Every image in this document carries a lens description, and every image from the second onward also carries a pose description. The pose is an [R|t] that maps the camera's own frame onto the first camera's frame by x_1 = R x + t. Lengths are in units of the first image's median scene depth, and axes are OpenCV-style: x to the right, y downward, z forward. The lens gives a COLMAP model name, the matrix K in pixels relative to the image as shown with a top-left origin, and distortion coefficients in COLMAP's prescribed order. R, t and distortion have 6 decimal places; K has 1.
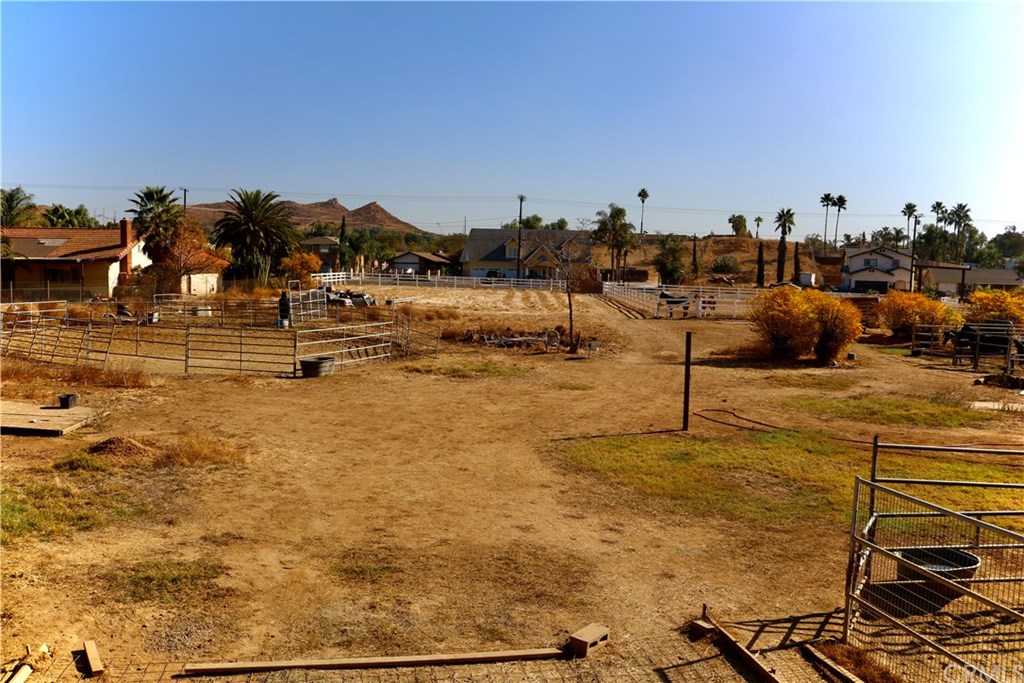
lens RADIAL K [[853.6, 0, 509.1], [0, 853.6, 349.5], [0, 0, 1]] dist [-0.155382, 0.129918]
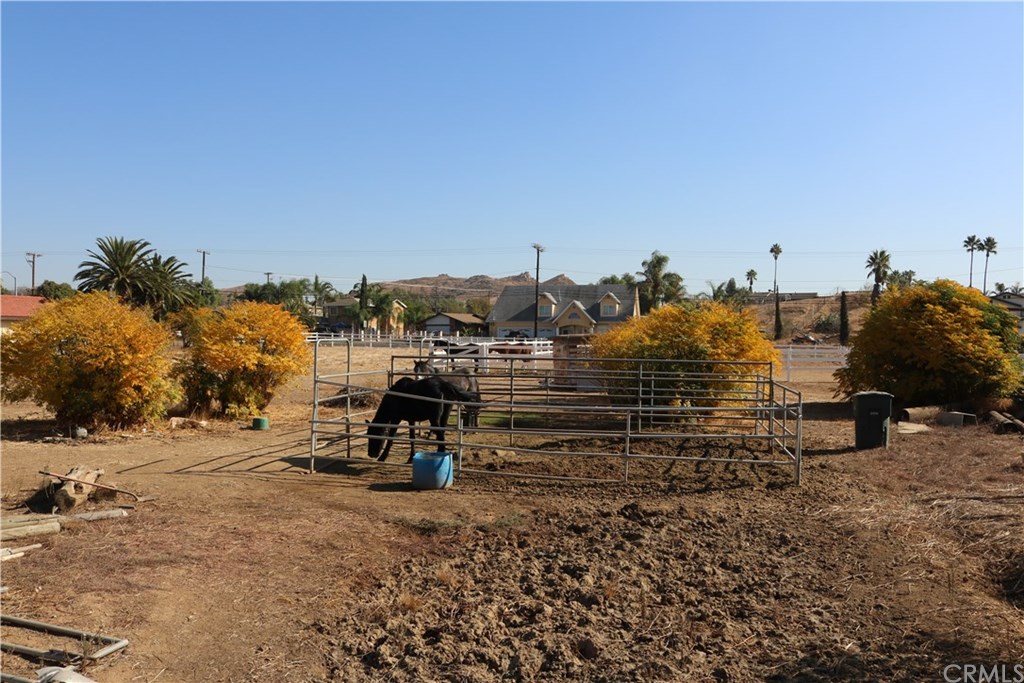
lens RADIAL K [[853.6, 0, 505.8], [0, 853.6, 347.2], [0, 0, 1]] dist [-0.155382, 0.129918]
pose [[0.968073, -0.010660, -0.250443, 0.184422], [-0.011676, 0.996093, -0.087530, 0.001551], [0.250398, 0.087660, 0.964166, 0.137195]]
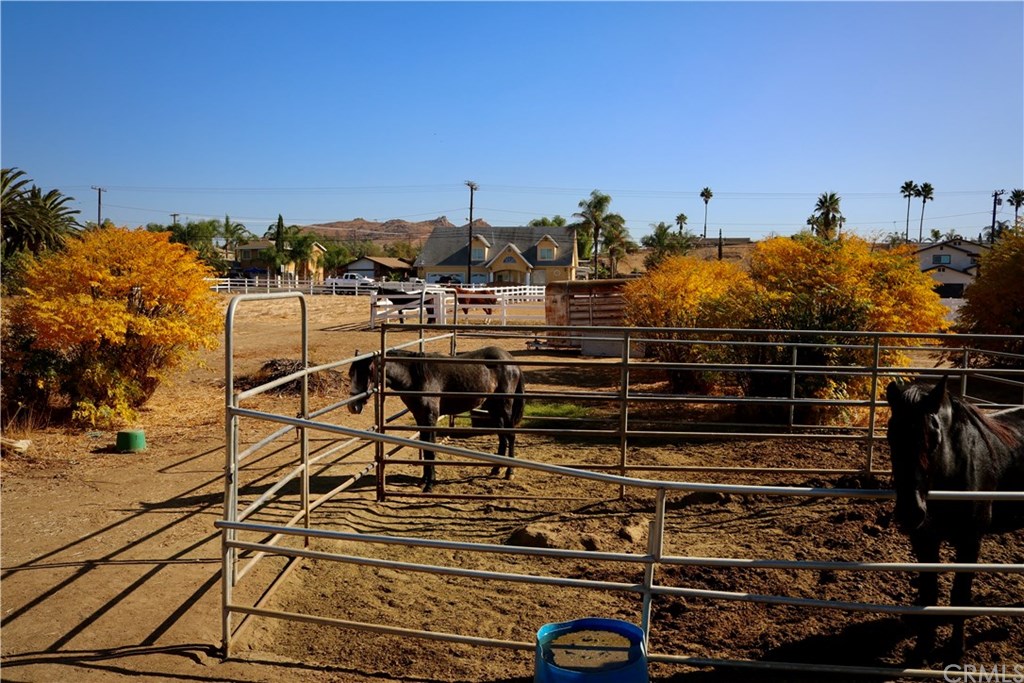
lens RADIAL K [[853.6, 0, 505.8], [0, 853.6, 341.5], [0, 0, 1]] dist [-0.155382, 0.129918]
pose [[0.988064, -0.001843, -0.154035, 0.156128], [-0.002925, 0.999524, -0.030720, -0.004629], [0.154018, 0.030804, 0.987588, 0.191943]]
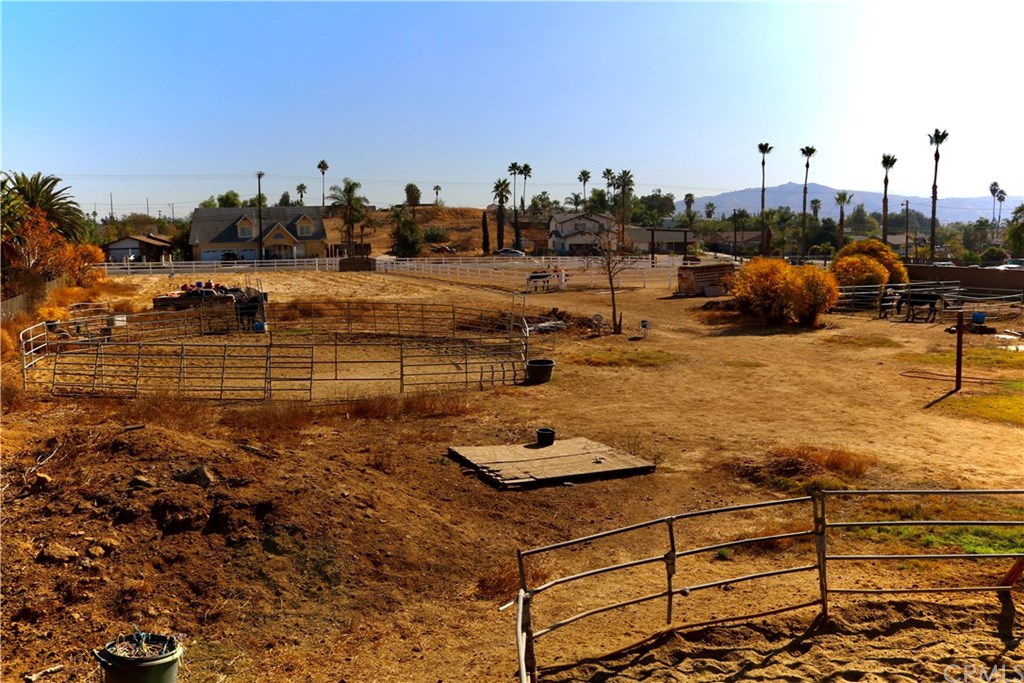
lens RADIAL K [[853.6, 0, 509.5], [0, 853.6, 342.5], [0, 0, 1]] dist [-0.155382, 0.129918]
pose [[0.905175, -0.087999, 0.415831, -0.127815], [0.075806, 0.996071, 0.045779, -0.011445], [-0.418225, -0.009916, 0.908289, 0.022671]]
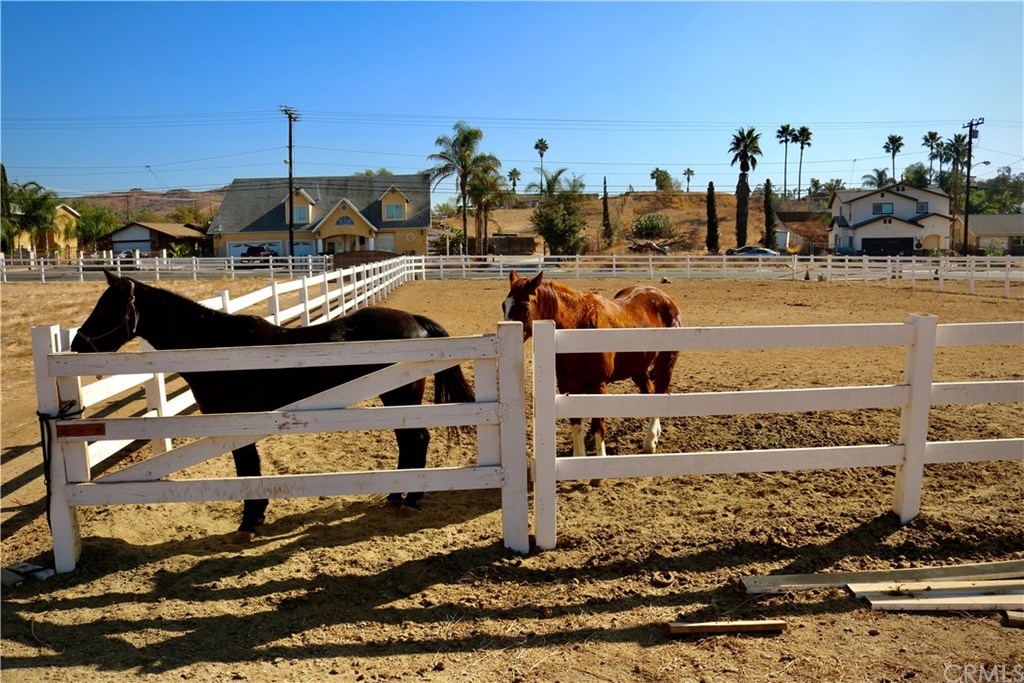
lens RADIAL K [[853.6, 0, 503.3], [0, 853.6, 325.8], [0, 0, 1]] dist [-0.155382, 0.129918]
pose [[0.995627, -0.047149, 0.080650, 0.094256], [0.047749, 0.998844, -0.005522, -0.026434], [-0.080297, 0.009349, 0.996727, 0.400417]]
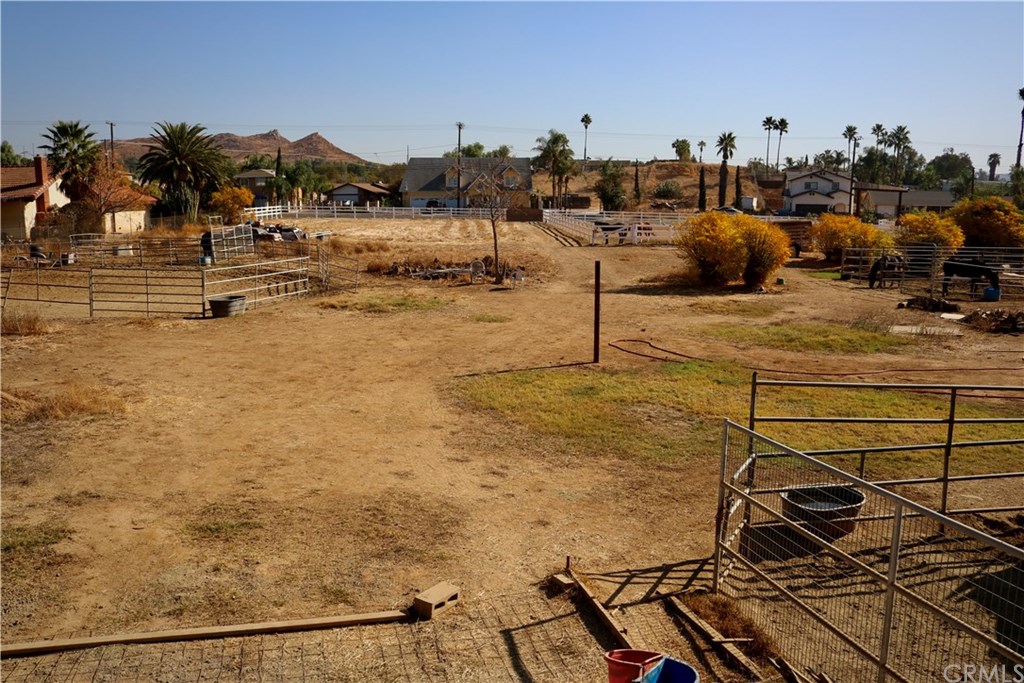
lens RADIAL K [[853.6, 0, 507.1], [0, 853.6, 341.1], [0, 0, 1]] dist [-0.155382, 0.129918]
pose [[0.998066, -0.027625, 0.055691, 0.007303], [0.023477, 0.996995, 0.073821, -0.000576], [-0.057563, -0.072371, 0.995715, 0.004462]]
